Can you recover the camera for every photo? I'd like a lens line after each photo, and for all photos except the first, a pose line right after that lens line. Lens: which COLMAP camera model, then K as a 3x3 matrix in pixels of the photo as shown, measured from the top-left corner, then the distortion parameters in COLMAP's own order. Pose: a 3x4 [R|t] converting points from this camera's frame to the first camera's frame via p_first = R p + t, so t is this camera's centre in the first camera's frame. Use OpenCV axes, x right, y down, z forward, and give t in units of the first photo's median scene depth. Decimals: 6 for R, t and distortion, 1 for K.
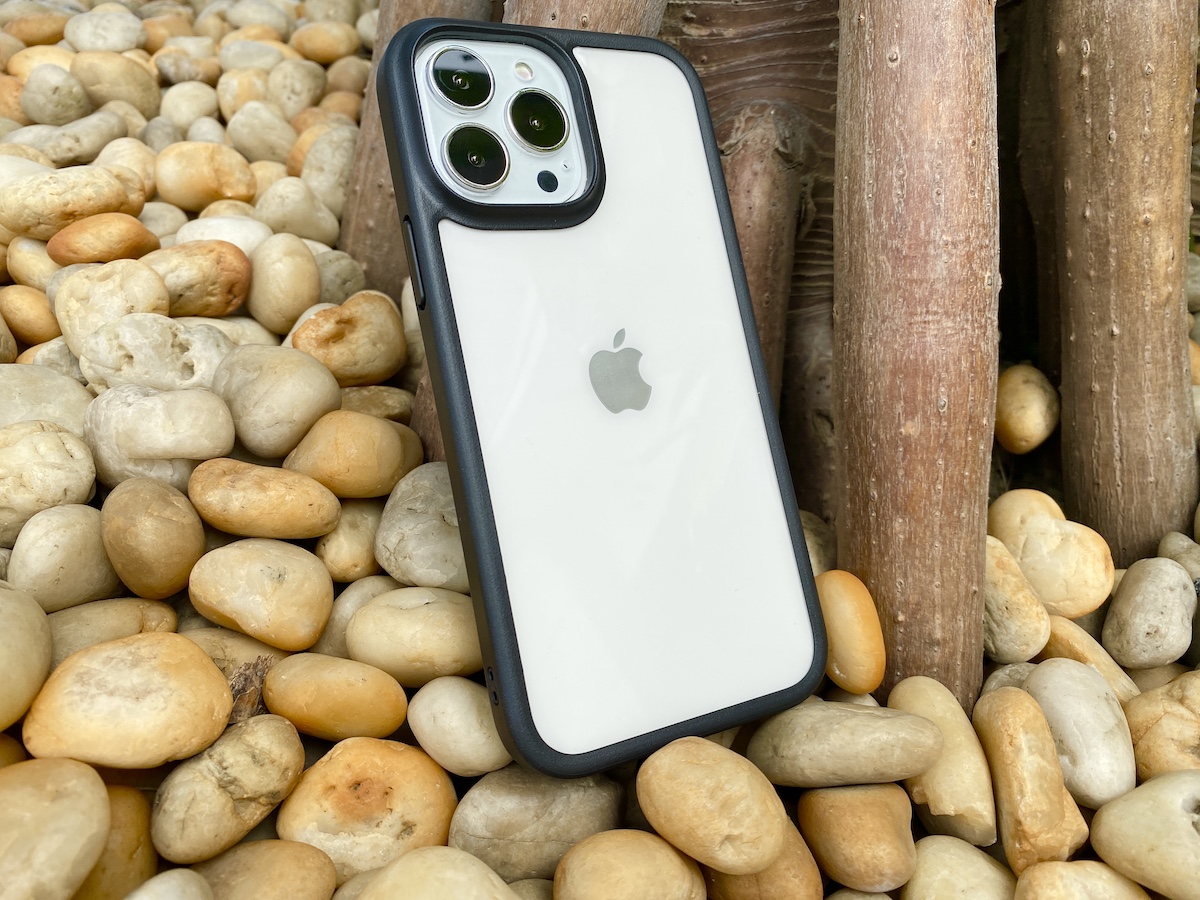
lens RADIAL K [[915.9, 0, 600.0], [0, 915.9, 450.0], [0, 0, 1]] dist [-0.047775, 0.062097]
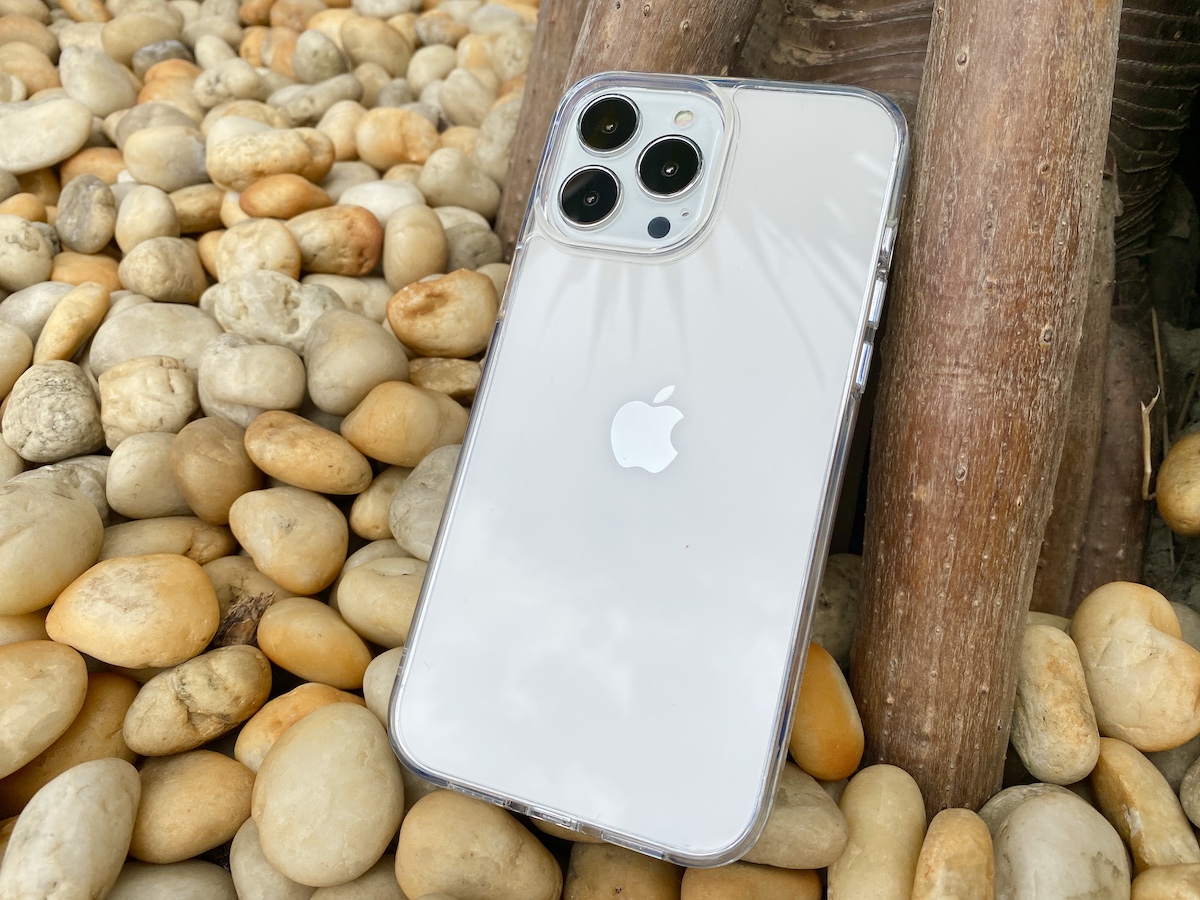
lens RADIAL K [[915.0, 0, 600.3], [0, 915.0, 458.7], [0, 0, 1]] dist [-0.013958, -0.001058]
pose [[0.931355, 0.162867, -0.325655, 0.322264], [-0.143829, 0.986209, 0.081882, -0.080969], [0.334500, -0.029422, 0.941936, 0.073651]]
